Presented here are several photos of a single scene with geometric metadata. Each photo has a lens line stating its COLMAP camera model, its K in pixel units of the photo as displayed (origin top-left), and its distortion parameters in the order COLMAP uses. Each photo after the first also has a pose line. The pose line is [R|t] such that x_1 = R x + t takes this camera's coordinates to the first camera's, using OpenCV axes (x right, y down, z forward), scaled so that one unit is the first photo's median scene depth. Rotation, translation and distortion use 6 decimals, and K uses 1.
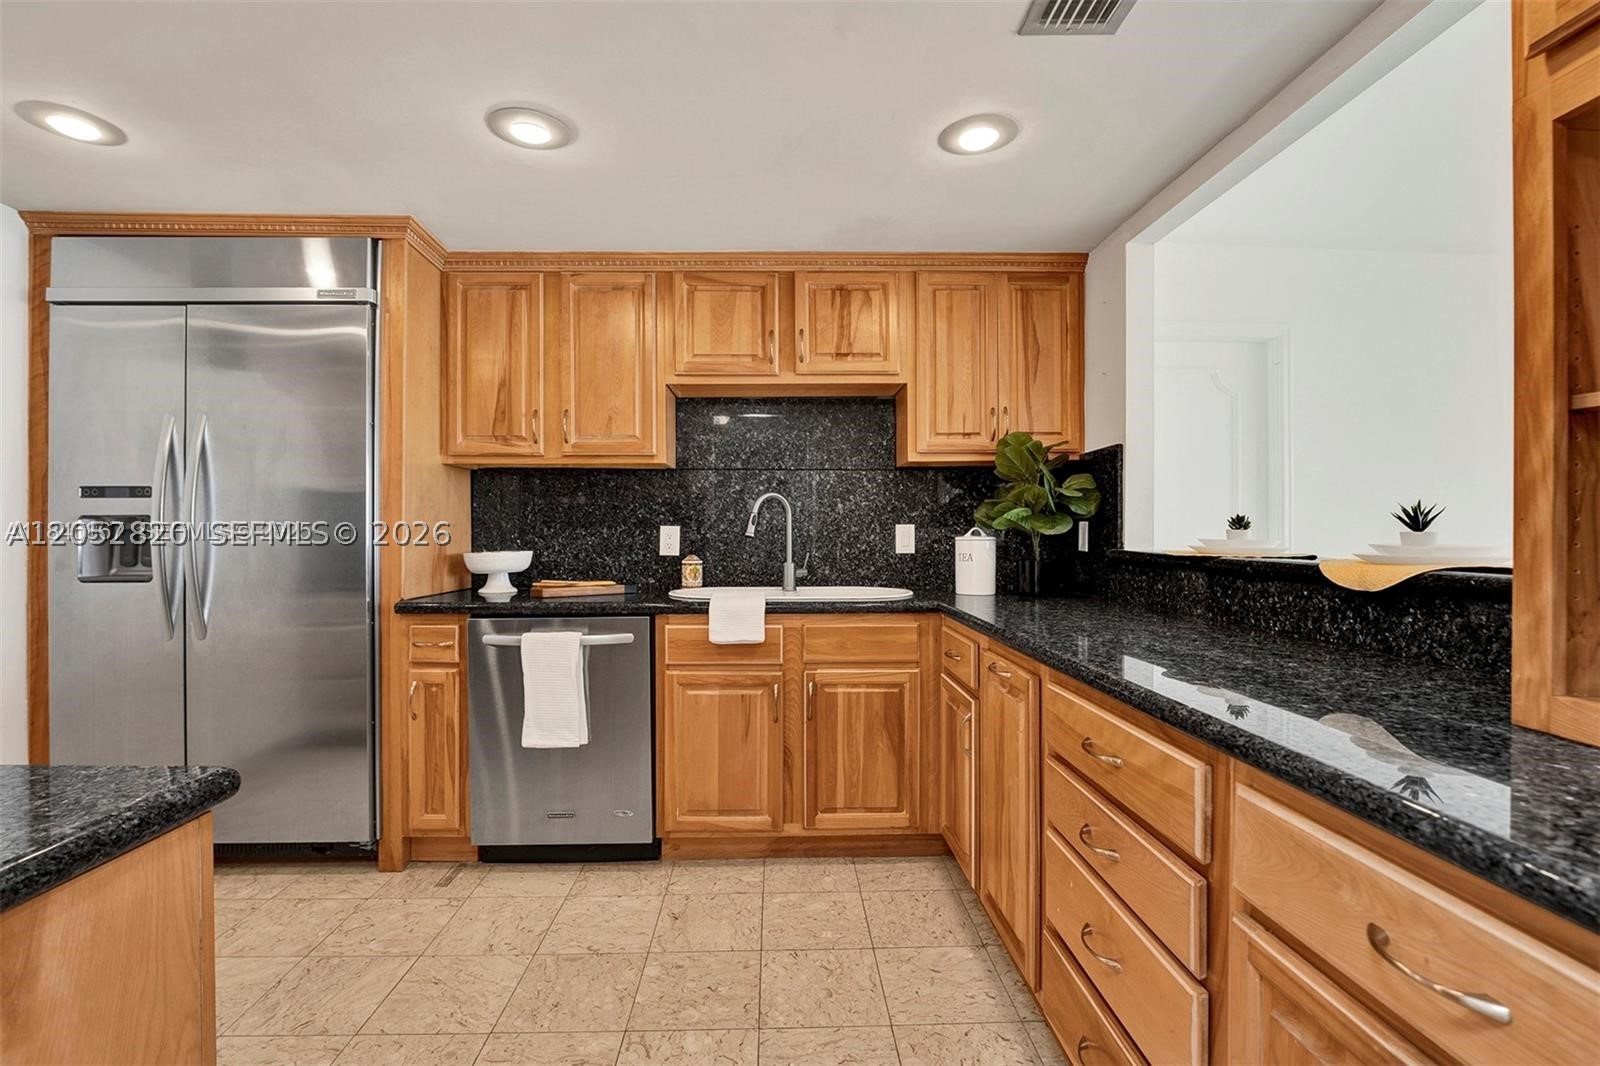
lens RADIAL K [[728.8, 0, 800.0], [0, 728.8, 533.0], [0, 0, 1]] dist [-0.000207, -0.000075]
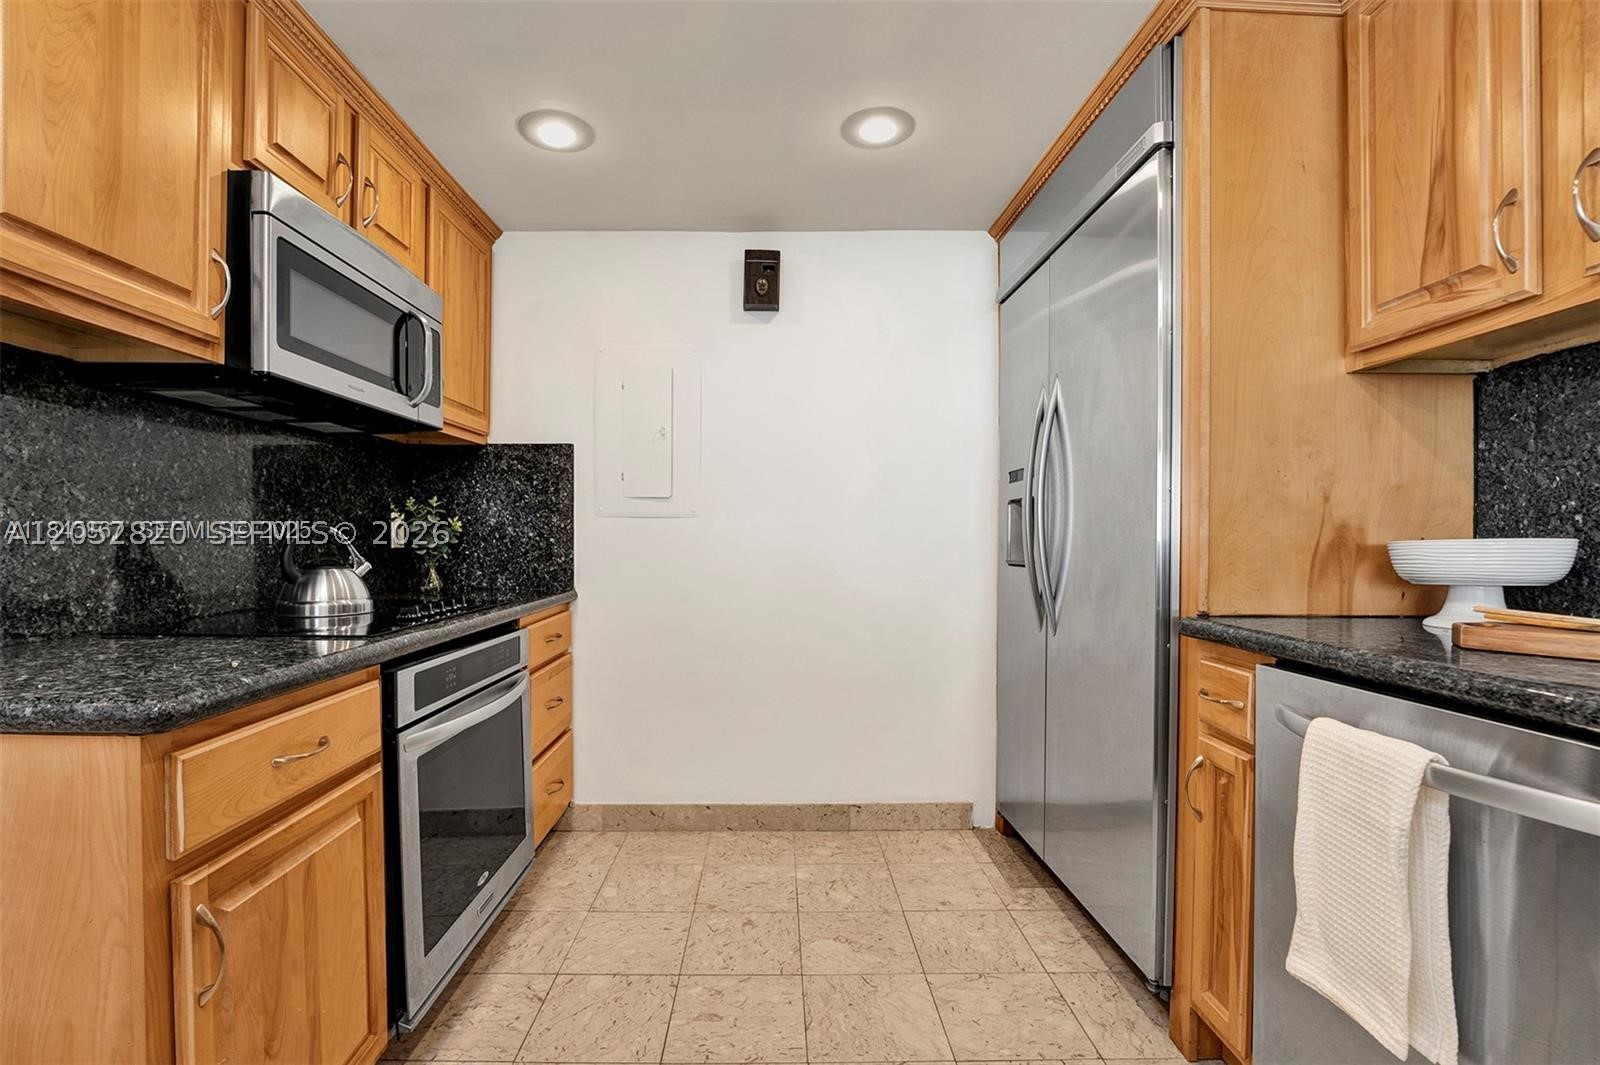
lens RADIAL K [[749.8, 0, 776.4], [0, 749.8, 534.7], [0, 0, 1]] dist [0.000776, 0.000202]
pose [[-0.035340, -0.006788, -0.999352, 0.077346], [-0.008110, 0.999946, -0.006505, 0.032874], [0.999342, 0.007874, -0.035393, 0.653744]]
